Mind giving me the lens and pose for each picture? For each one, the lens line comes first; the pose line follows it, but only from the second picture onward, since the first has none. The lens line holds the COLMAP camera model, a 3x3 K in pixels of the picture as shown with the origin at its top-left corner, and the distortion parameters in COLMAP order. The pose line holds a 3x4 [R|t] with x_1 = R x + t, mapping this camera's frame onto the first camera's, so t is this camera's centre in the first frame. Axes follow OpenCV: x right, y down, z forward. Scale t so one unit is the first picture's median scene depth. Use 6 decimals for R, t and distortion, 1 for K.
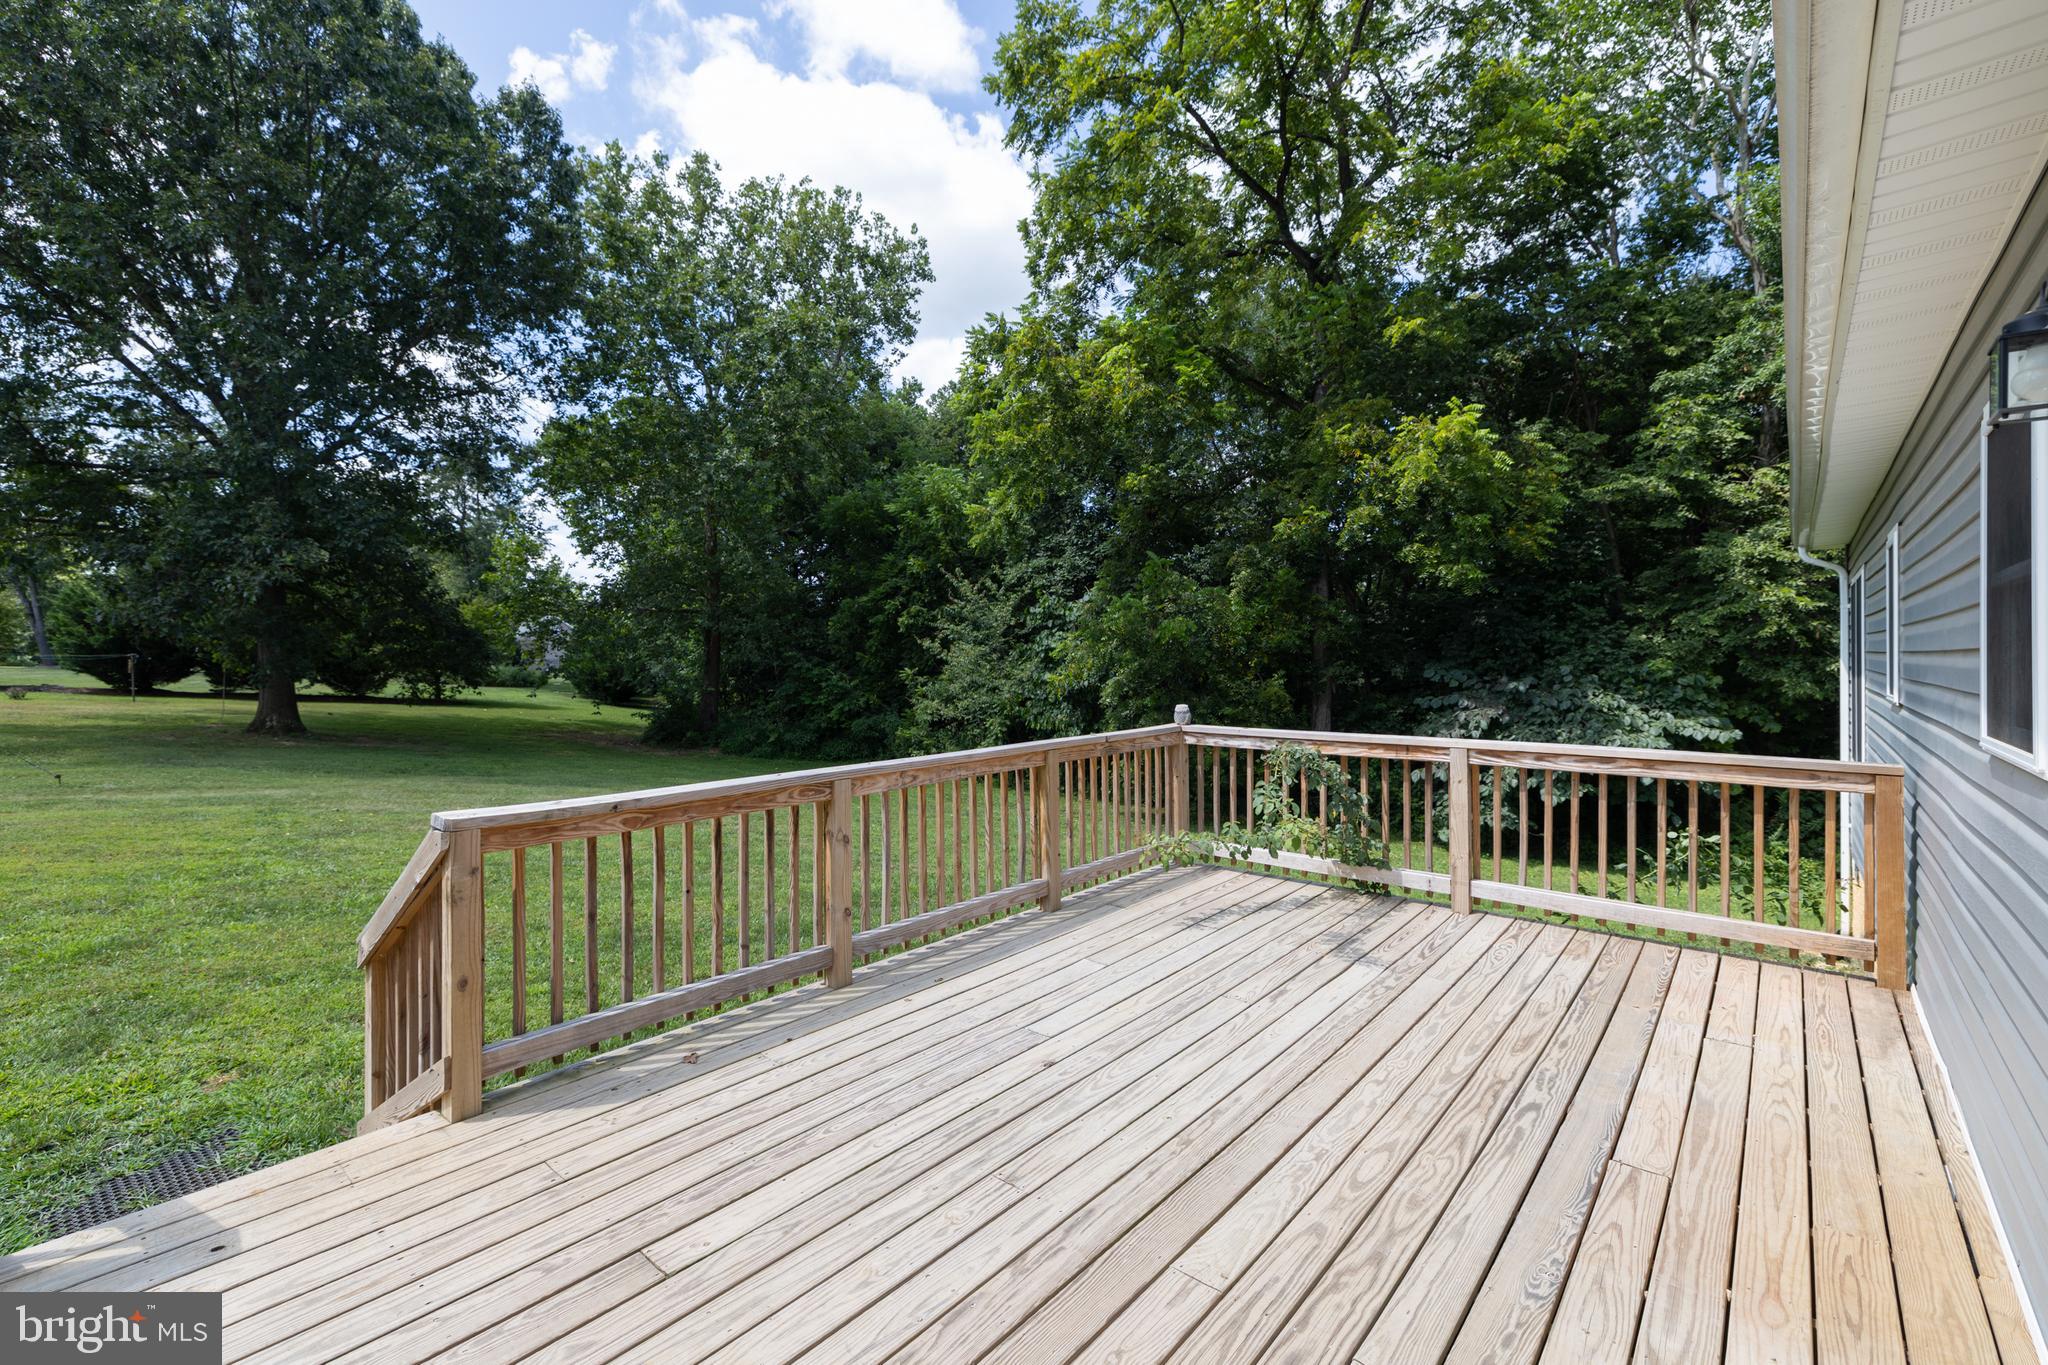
lens RADIAL K [[913.9, 0, 1024.0], [0, 913.9, 682.5], [0, 0, 1]] dist [-0.025454, 0.000063]
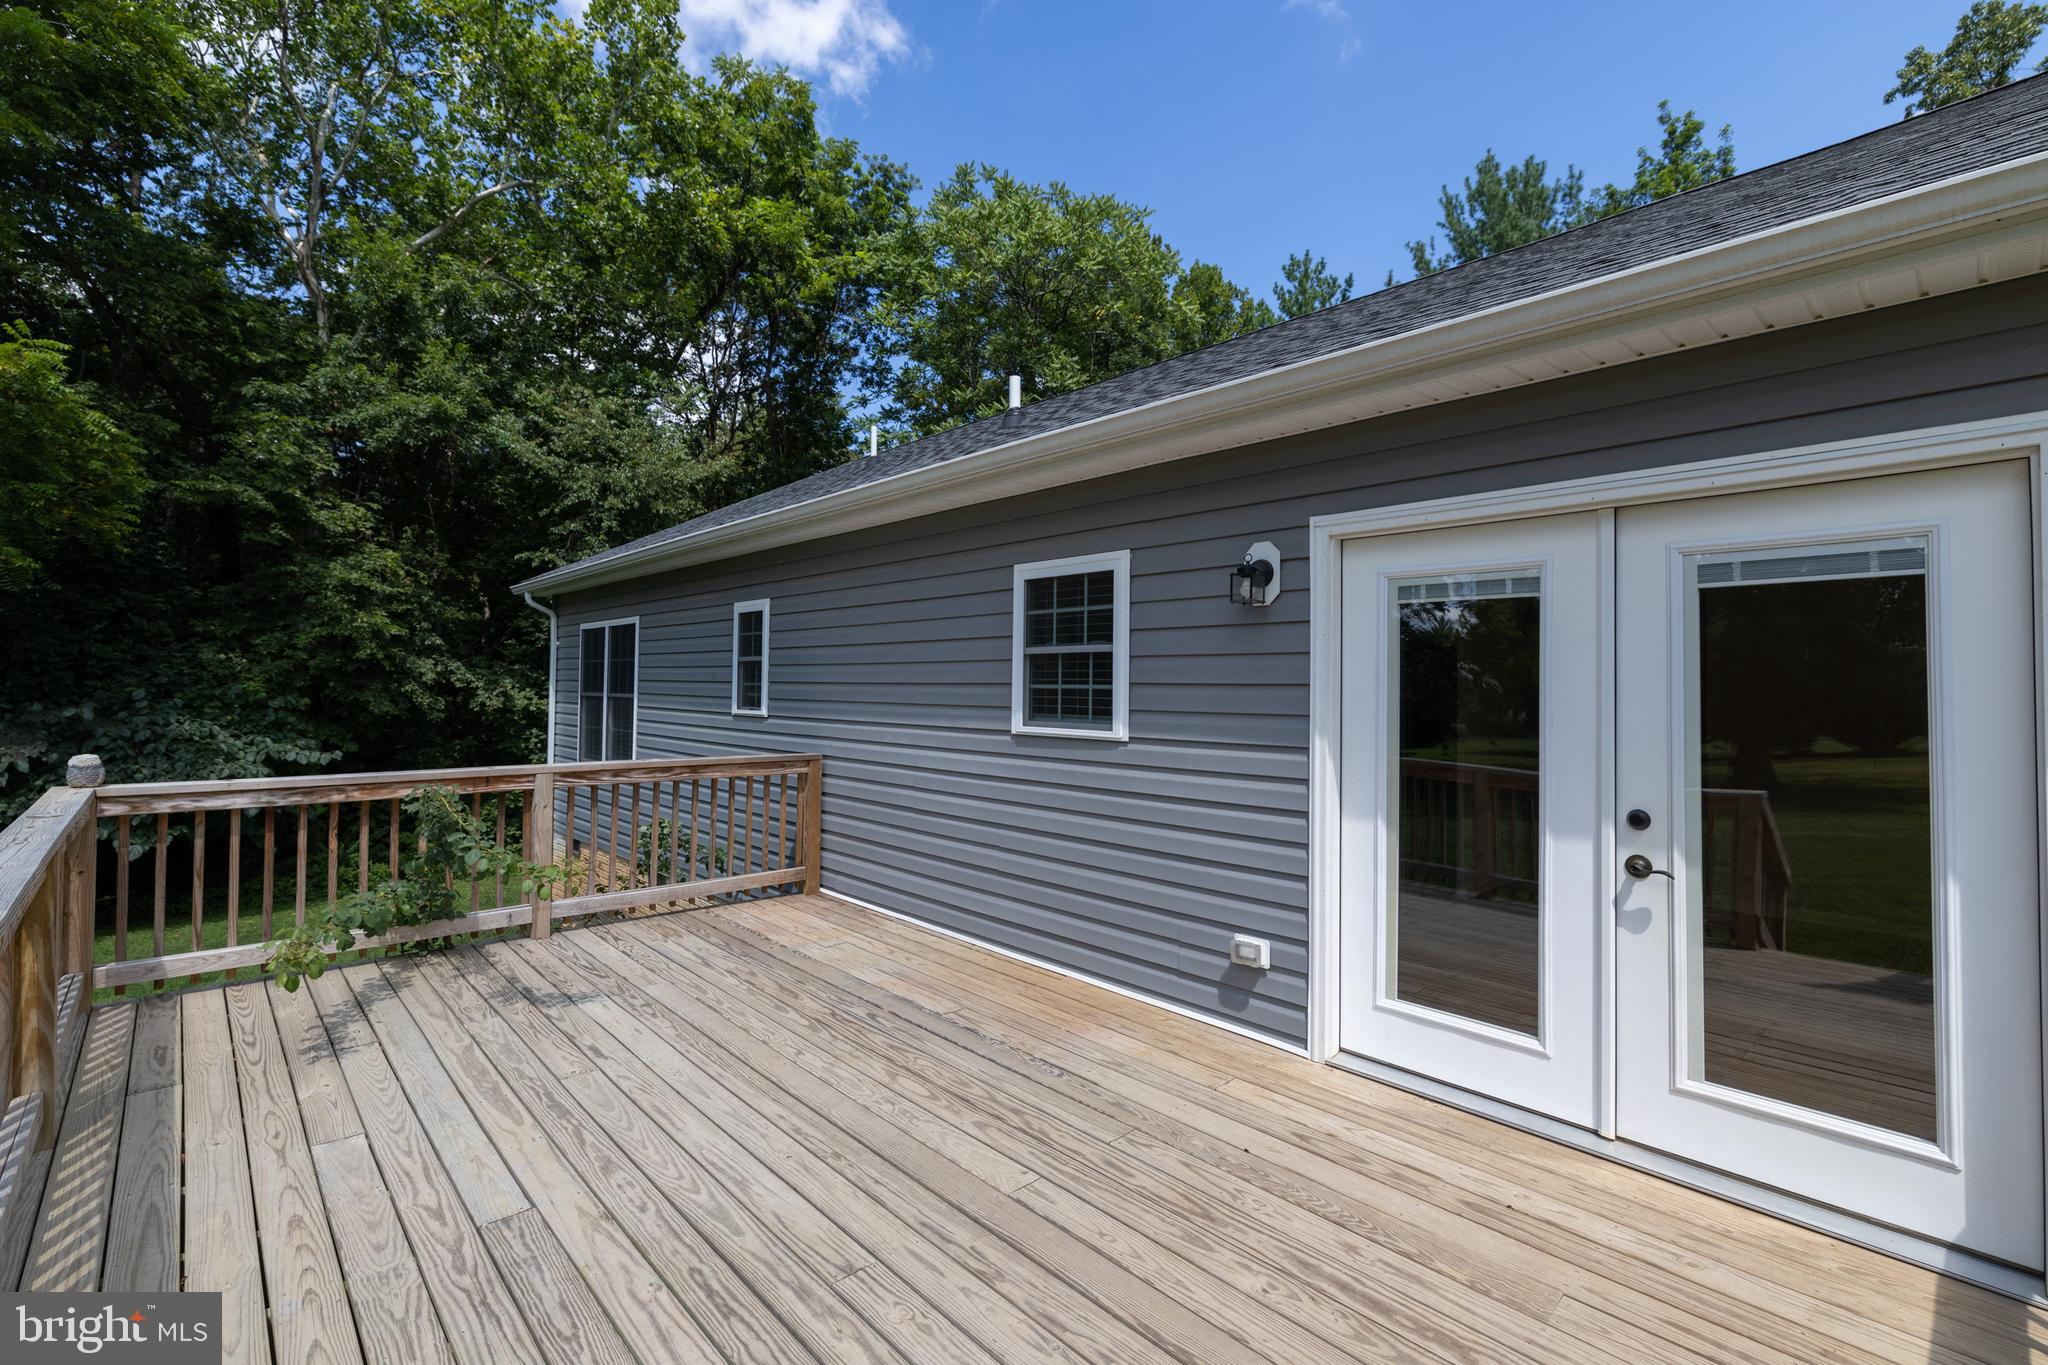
lens RADIAL K [[882.6, 0, 1024.0], [0, 882.6, 682.5], [0, 0, 1]] dist [0.000390, 0.000641]
pose [[0.107145, 0.005431, 0.994229, -0.430383], [0.017461, 0.999821, -0.007344, -0.011685], [-0.994090, 0.018148, 0.107031, 0.359365]]
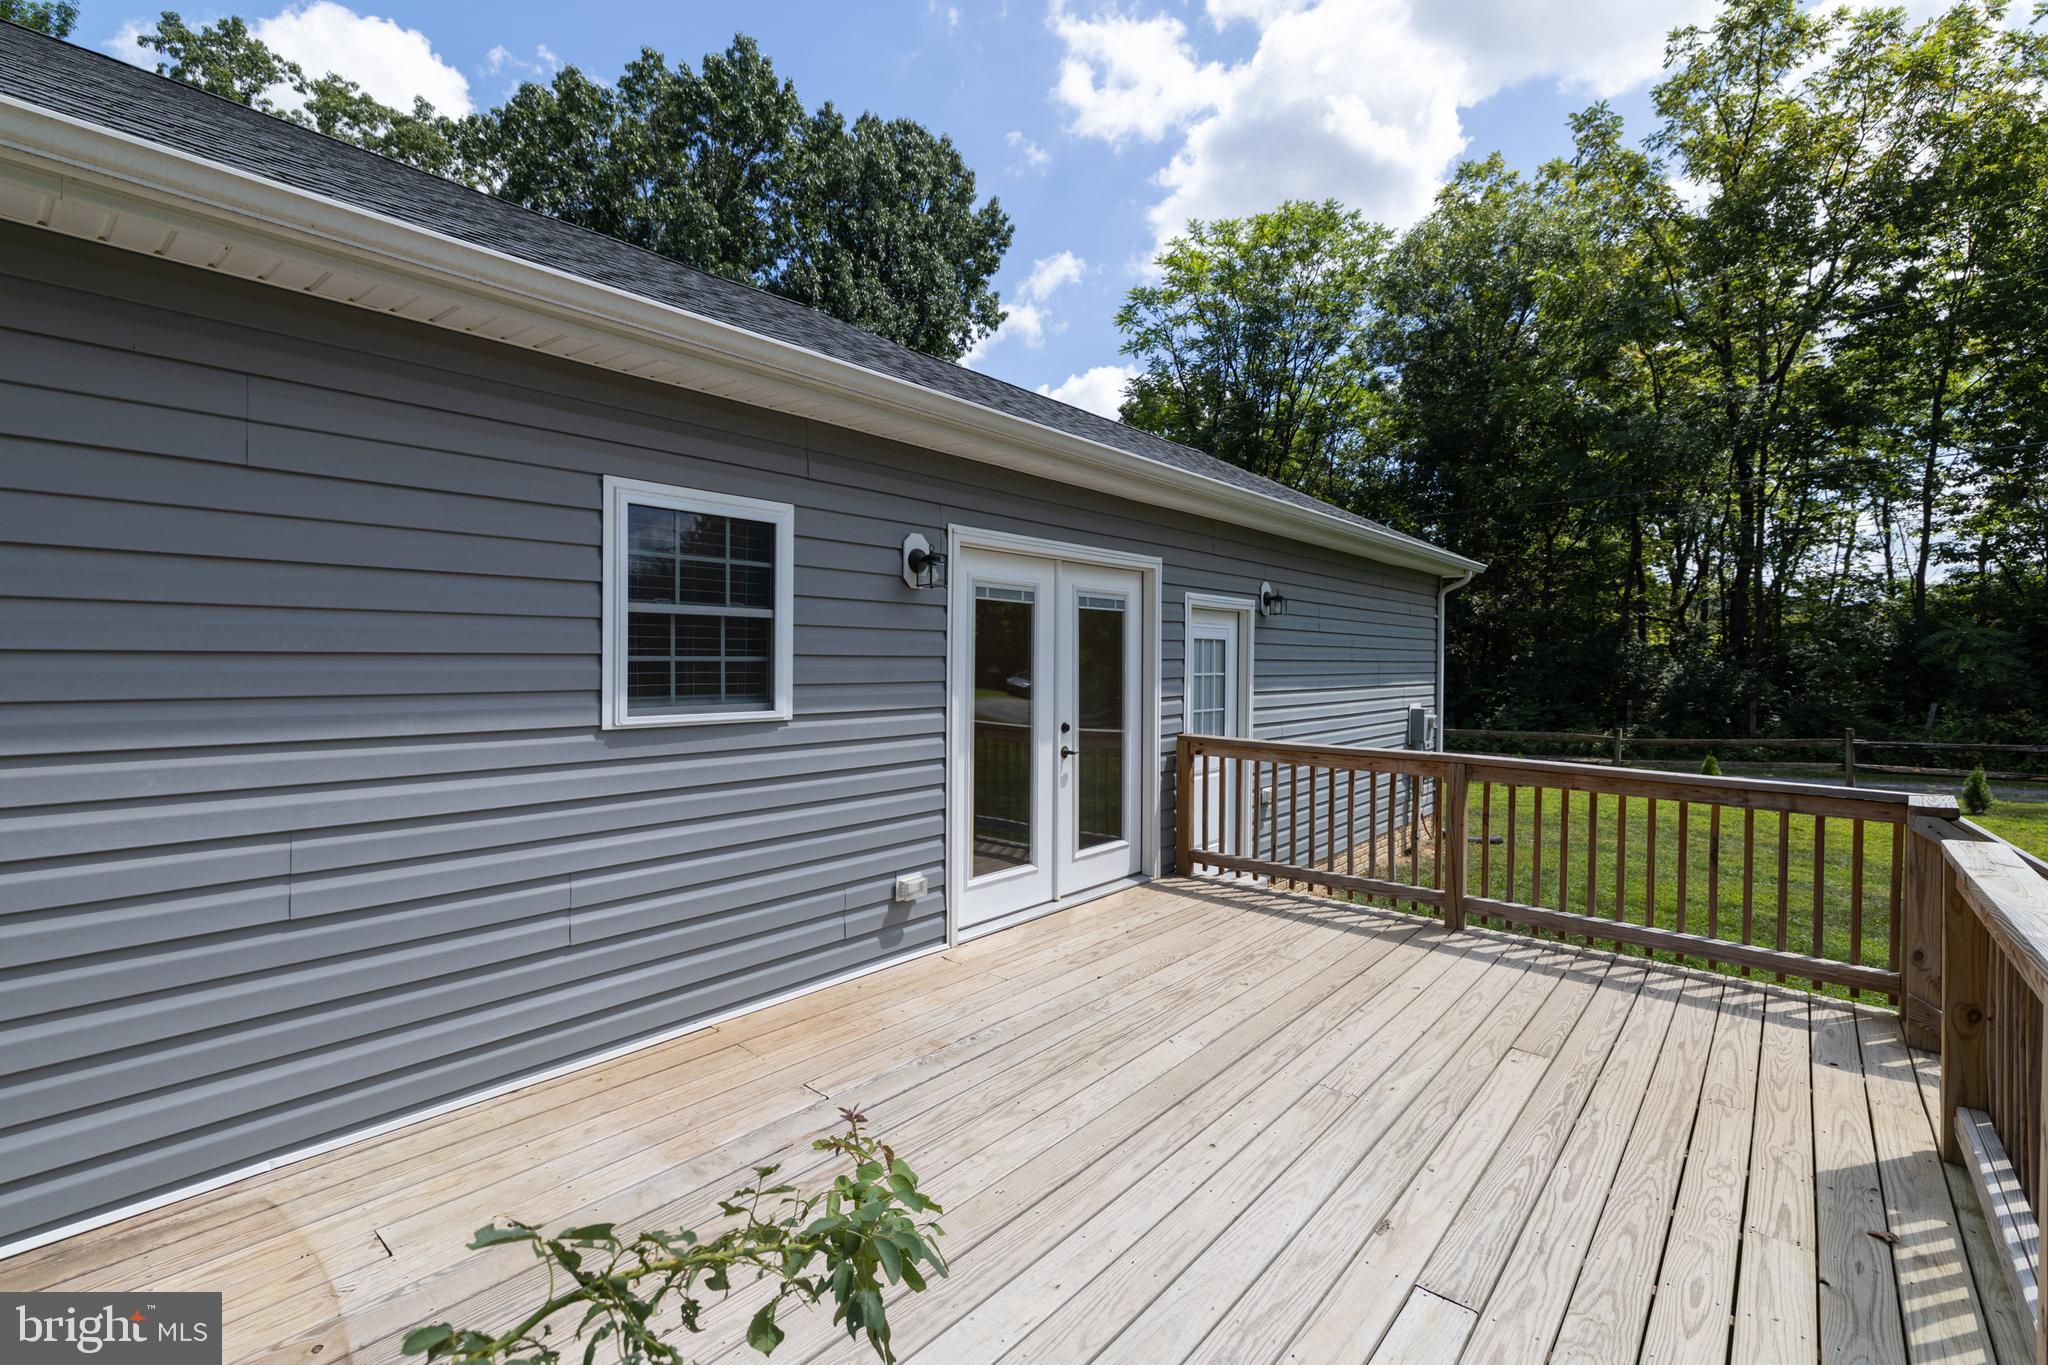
lens RADIAL K [[881.9, 0, 998.5], [0, 881.9, 673.3], [0, 0, 1]] dist [-0.000046, 0.000168]
pose [[-0.999308, -0.013546, 0.034649, 0.204610], [-0.011851, 0.998744, 0.048673, -0.037858], [-0.035264, 0.048228, -0.998214, 1.085992]]
